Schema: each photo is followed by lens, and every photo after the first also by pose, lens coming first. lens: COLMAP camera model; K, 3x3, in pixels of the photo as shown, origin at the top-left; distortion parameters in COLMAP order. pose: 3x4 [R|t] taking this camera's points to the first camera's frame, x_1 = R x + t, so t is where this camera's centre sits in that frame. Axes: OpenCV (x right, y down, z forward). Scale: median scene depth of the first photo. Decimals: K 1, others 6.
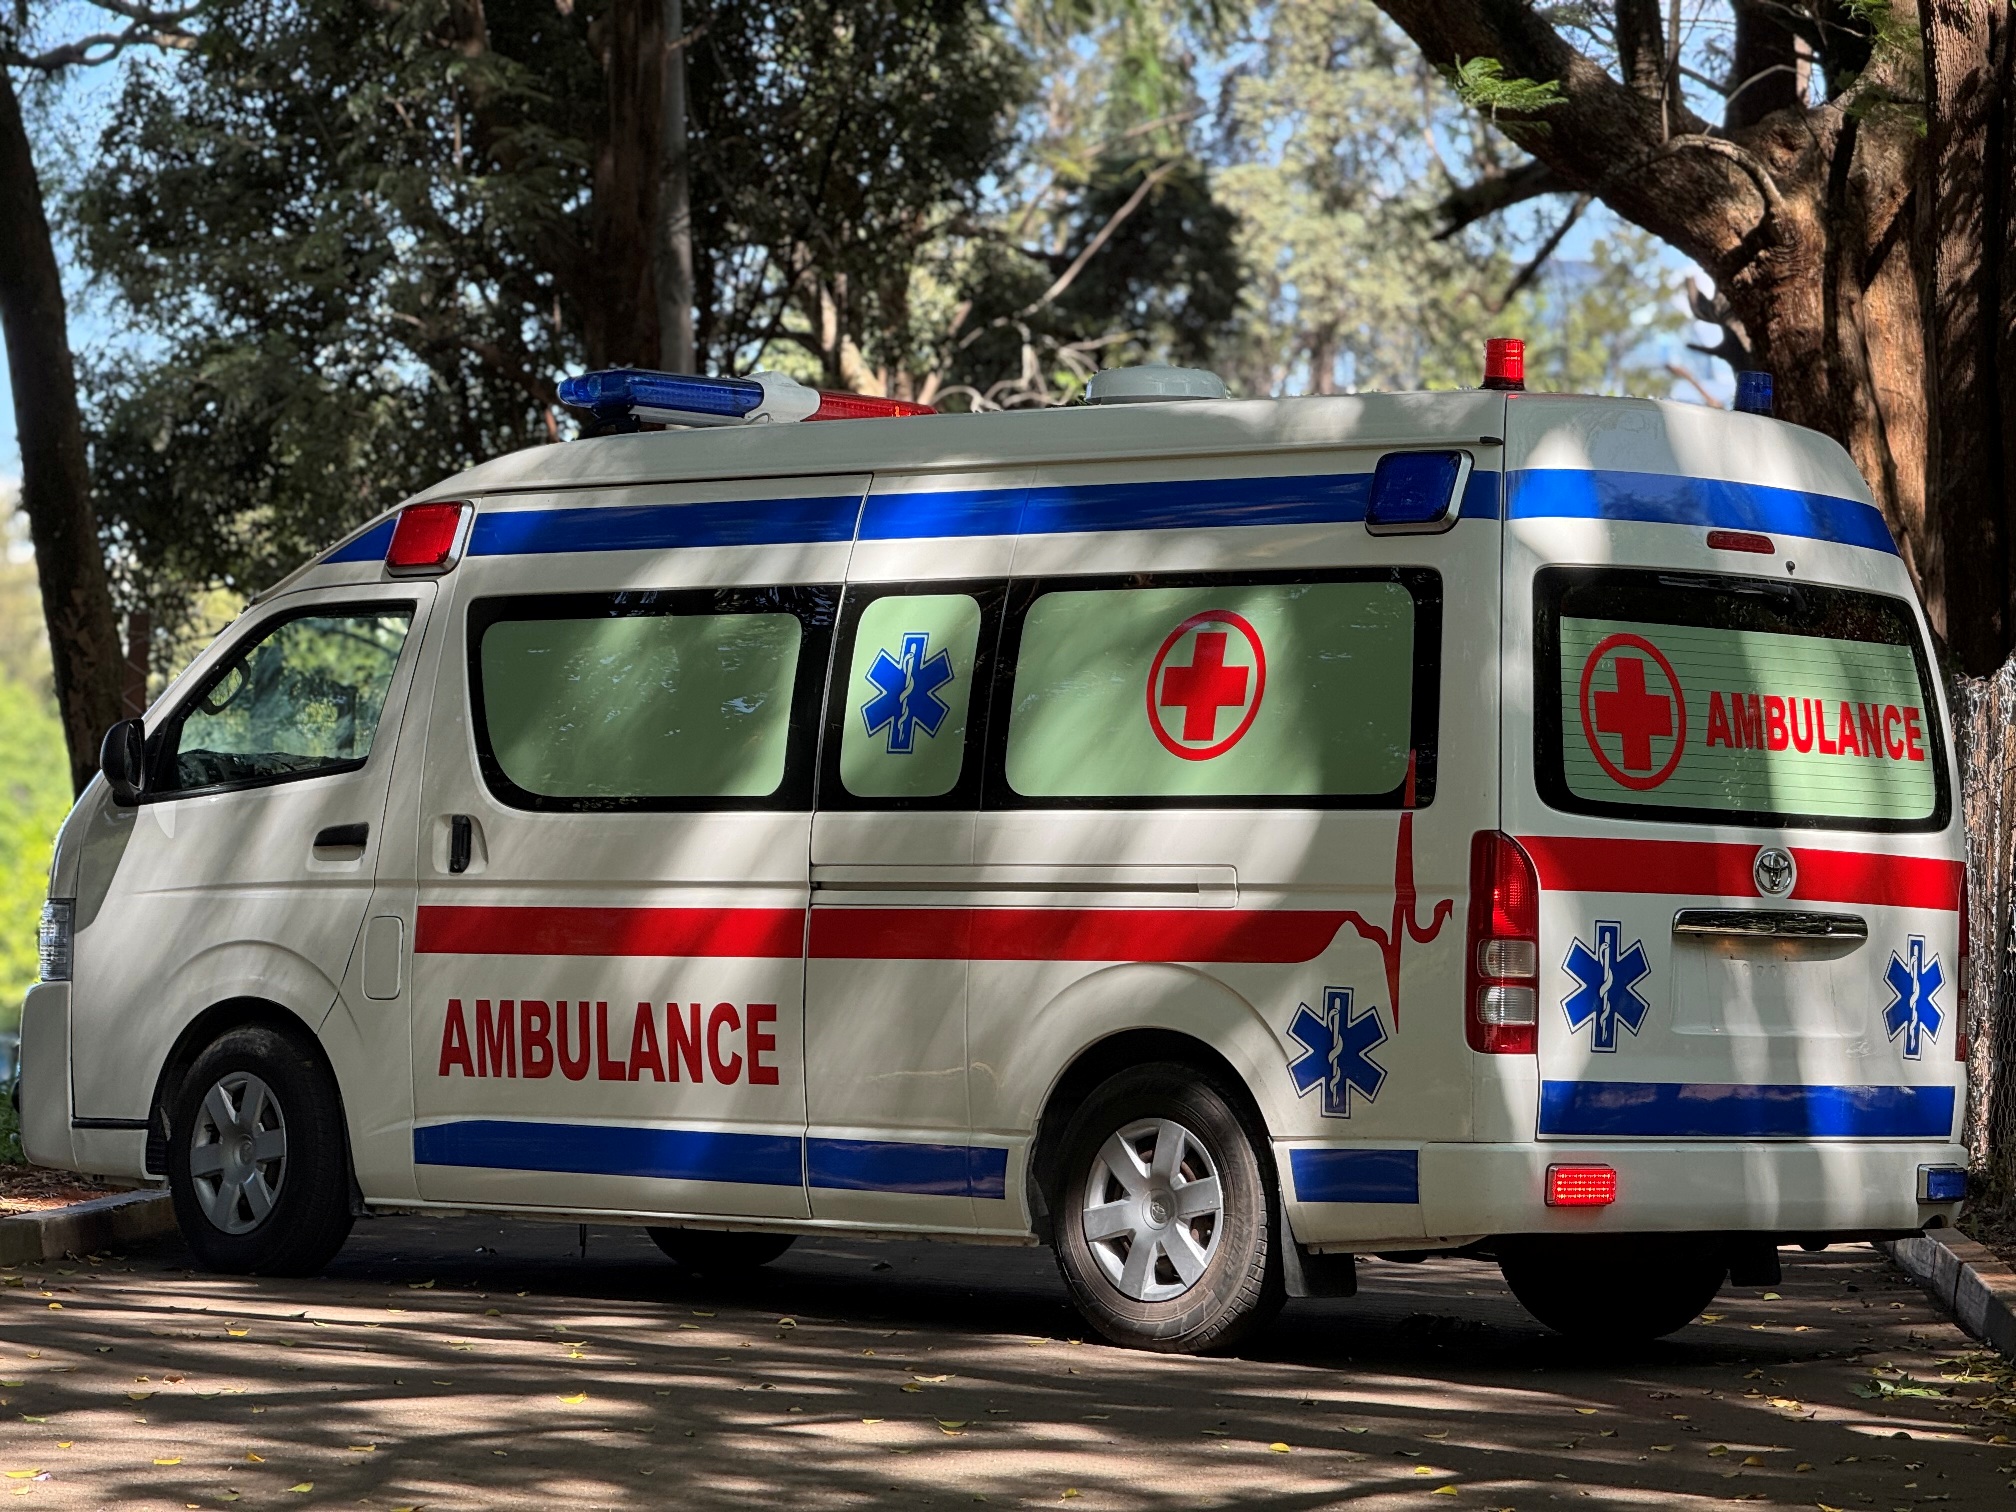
lens RADIAL K [[7081.4, 0, 1008.0], [0, 7081.4, 756.0], [0, 0, 1]] dist [0.114243, 1.277081]
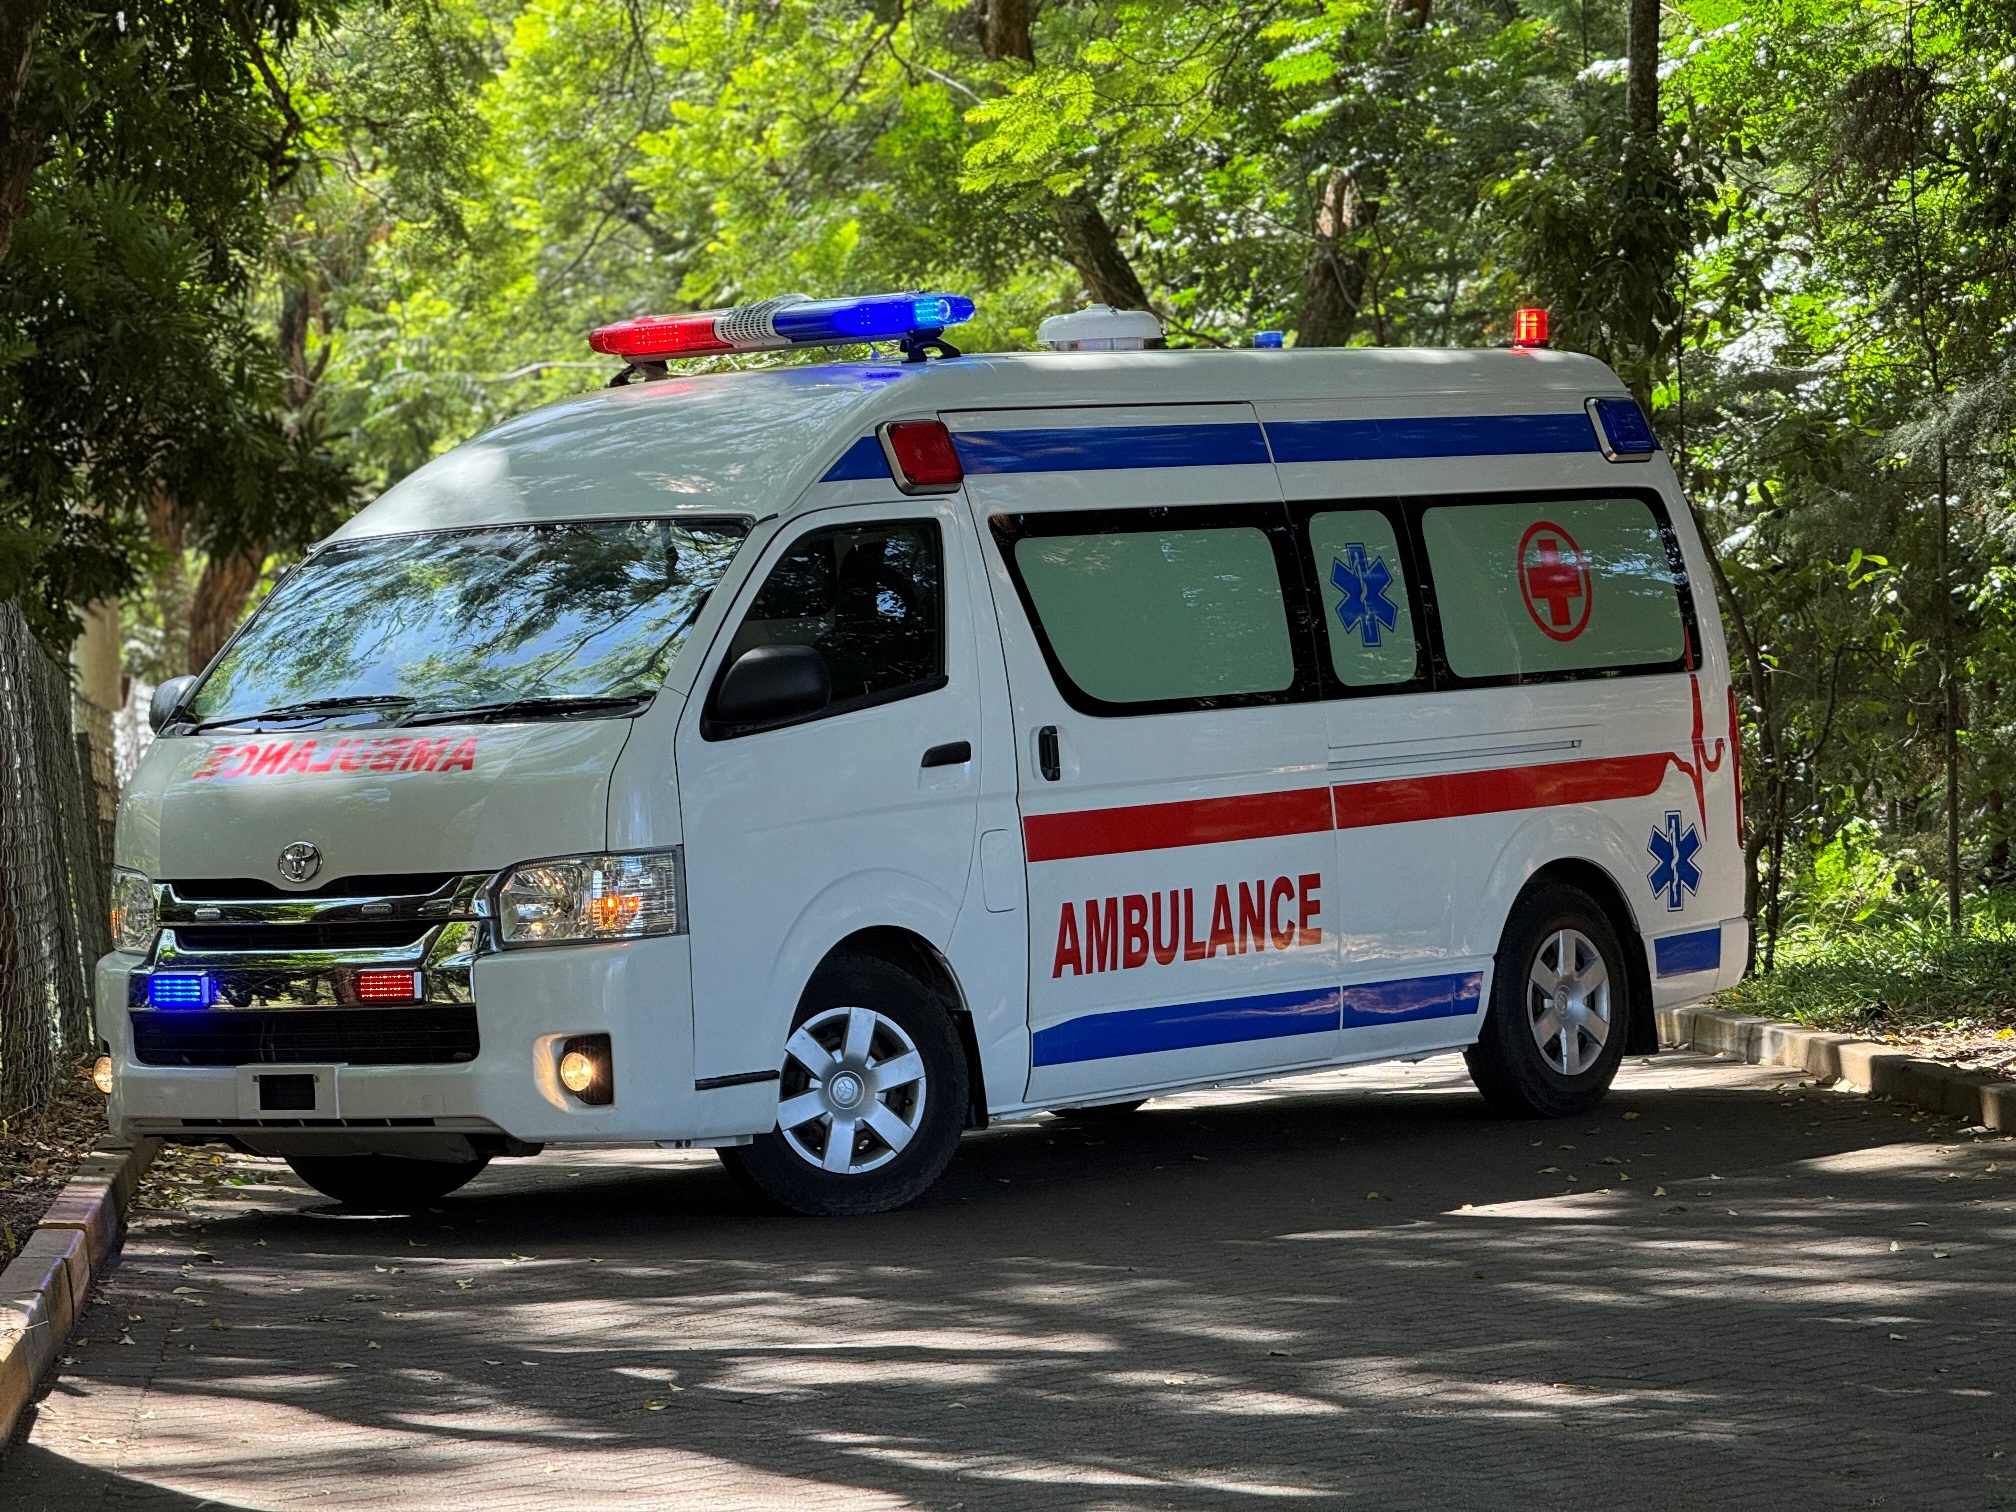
lens RADIAL K [[7081.4, 0, 1008.0], [0, 7081.4, 756.0], [0, 0, 1]] dist [0.114243, 1.277081]
pose [[-0.031988, -0.001870, 0.999487, -1.132129], [0.067010, 0.997744, 0.004012, 0.008584], [-0.997239, 0.067103, -0.031790, 1.062065]]
